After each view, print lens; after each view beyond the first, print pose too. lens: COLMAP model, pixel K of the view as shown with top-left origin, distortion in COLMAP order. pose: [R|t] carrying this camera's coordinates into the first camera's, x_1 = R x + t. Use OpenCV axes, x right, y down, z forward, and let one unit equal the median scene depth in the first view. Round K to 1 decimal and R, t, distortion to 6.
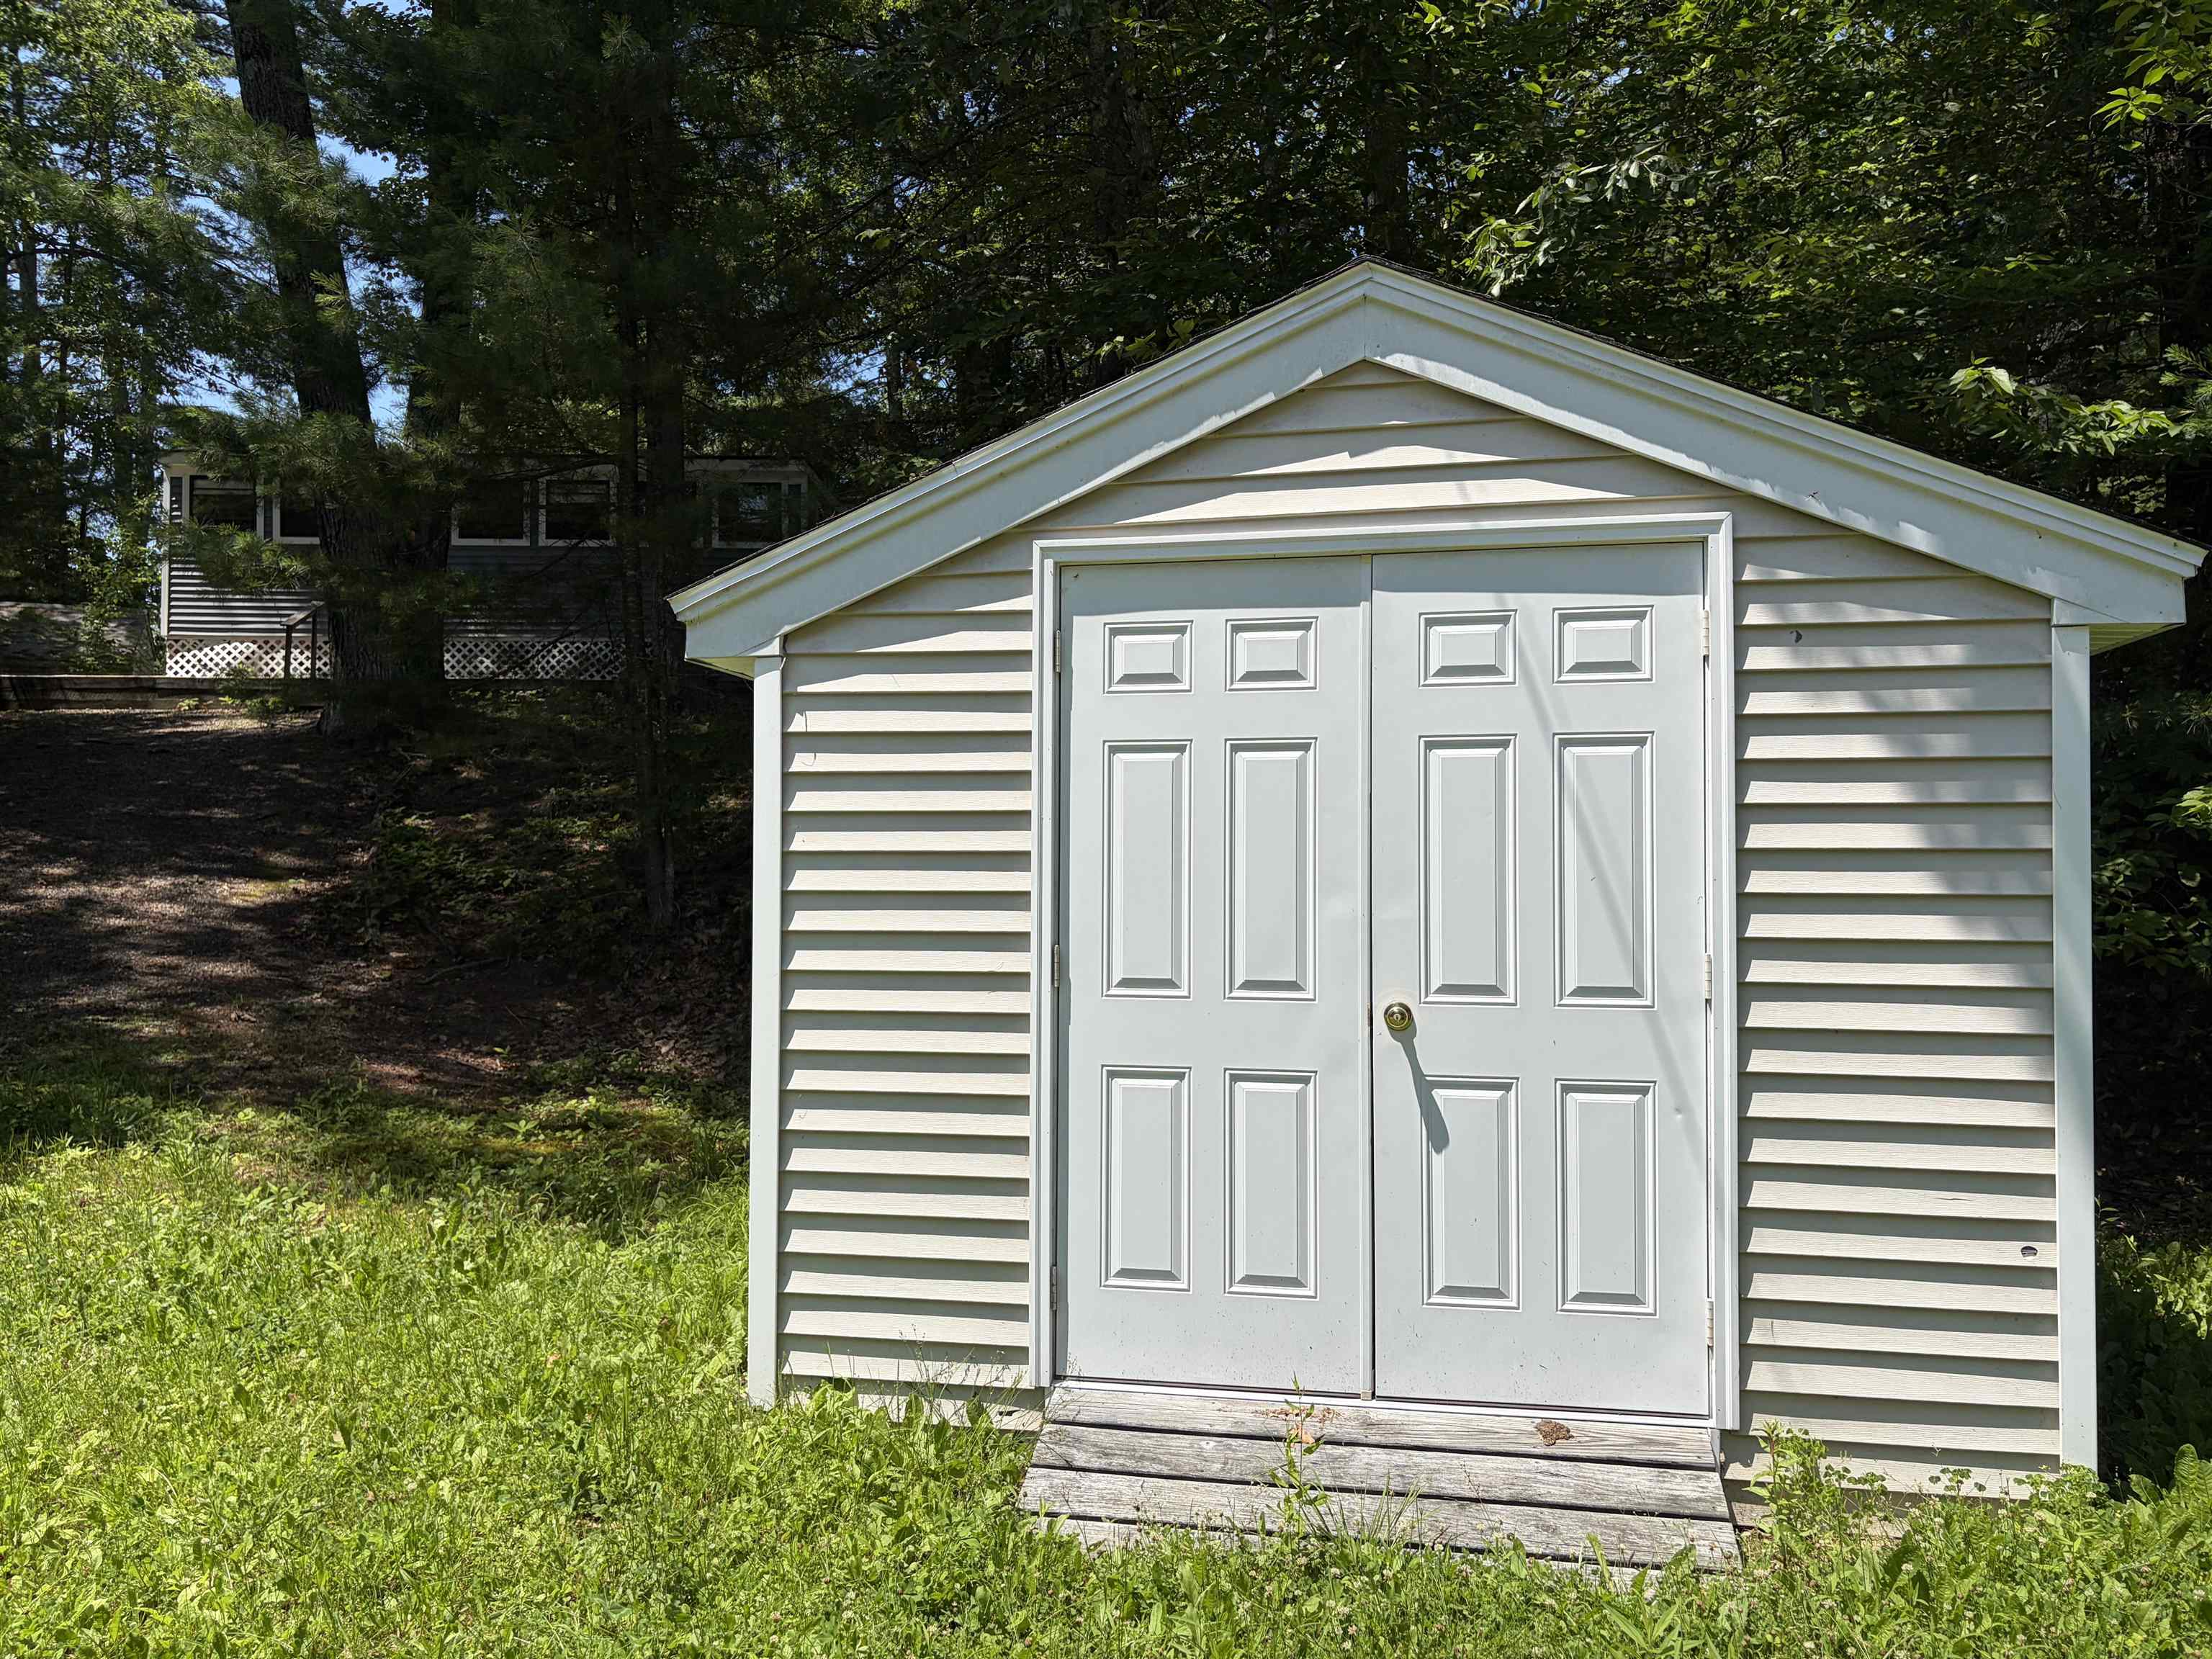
lens RADIAL K [[1664.5, 0, 1111.5], [0, 1664.5, 831.0], [0, 0, 1]] dist [0.035782, -0.069840]
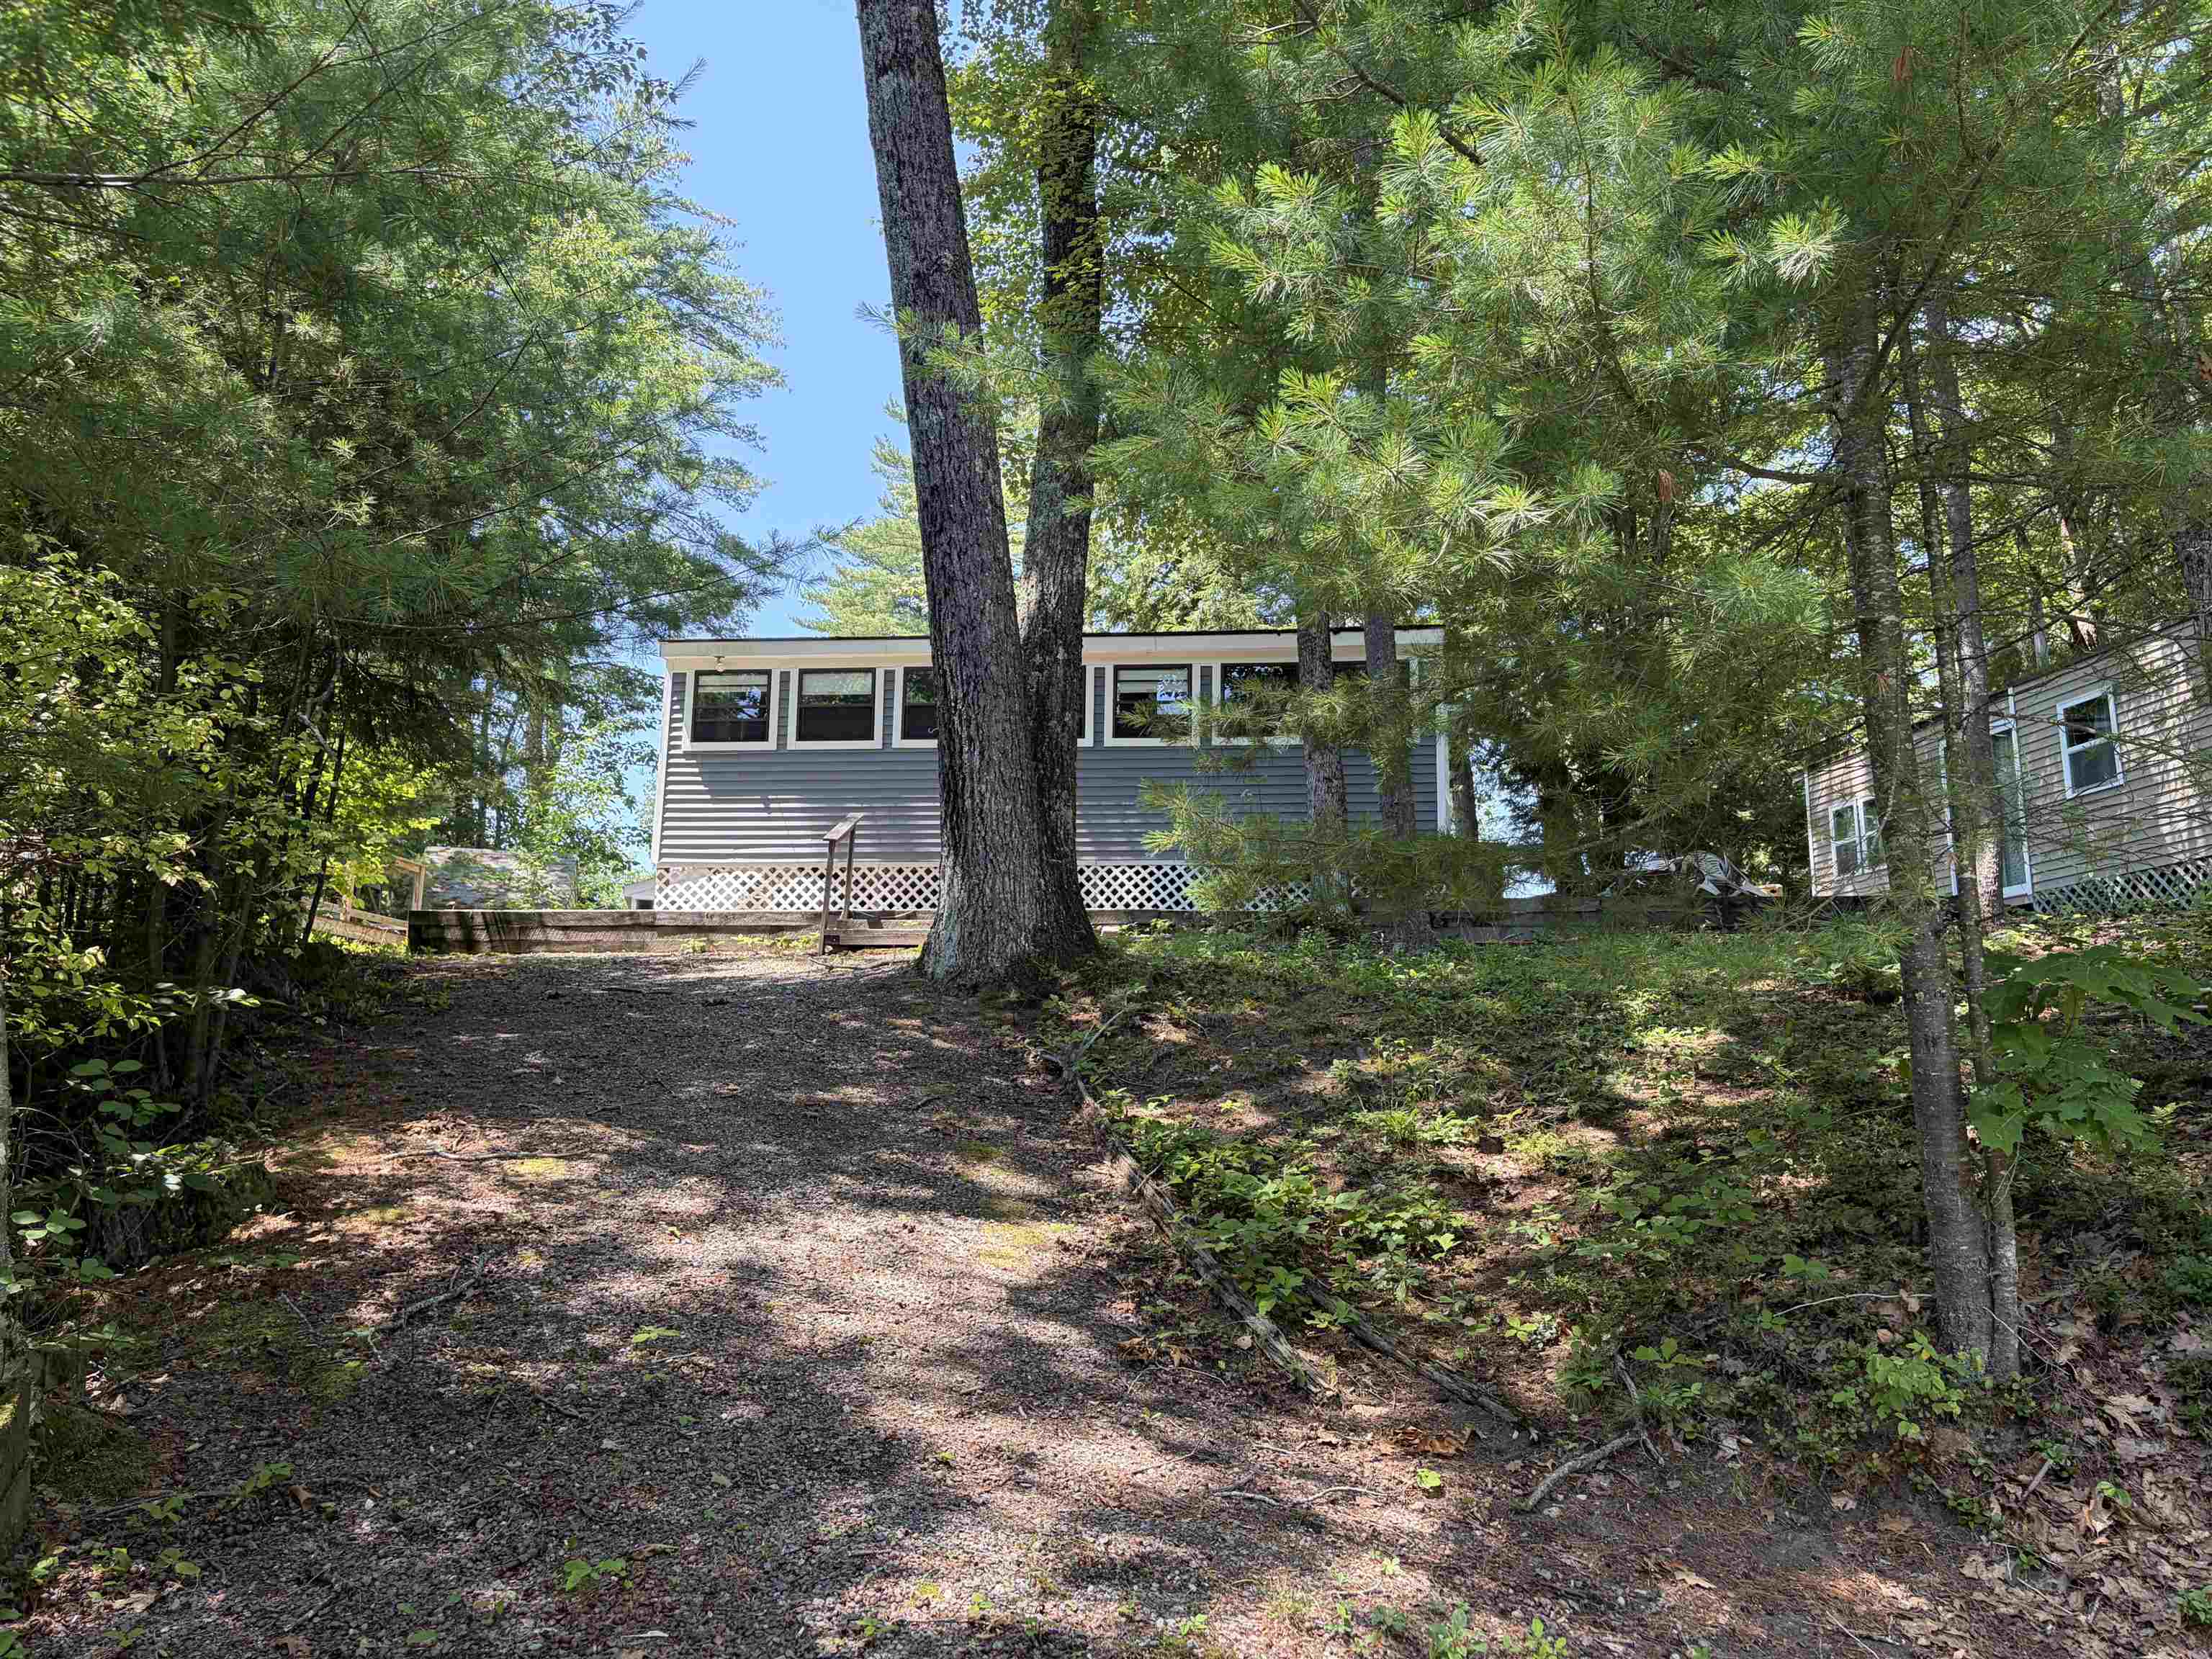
lens RADIAL K [[1664.5, 0, 1100.2], [0, 1664.5, 823.7], [0, 0, 1]] dist [0.035782, -0.069840]
pose [[0.984639, -0.017854, -0.173686, -0.225699], [-0.010463, 0.986936, -0.160772, -0.008108], [0.174287, 0.160120, 0.971589, 0.261362]]
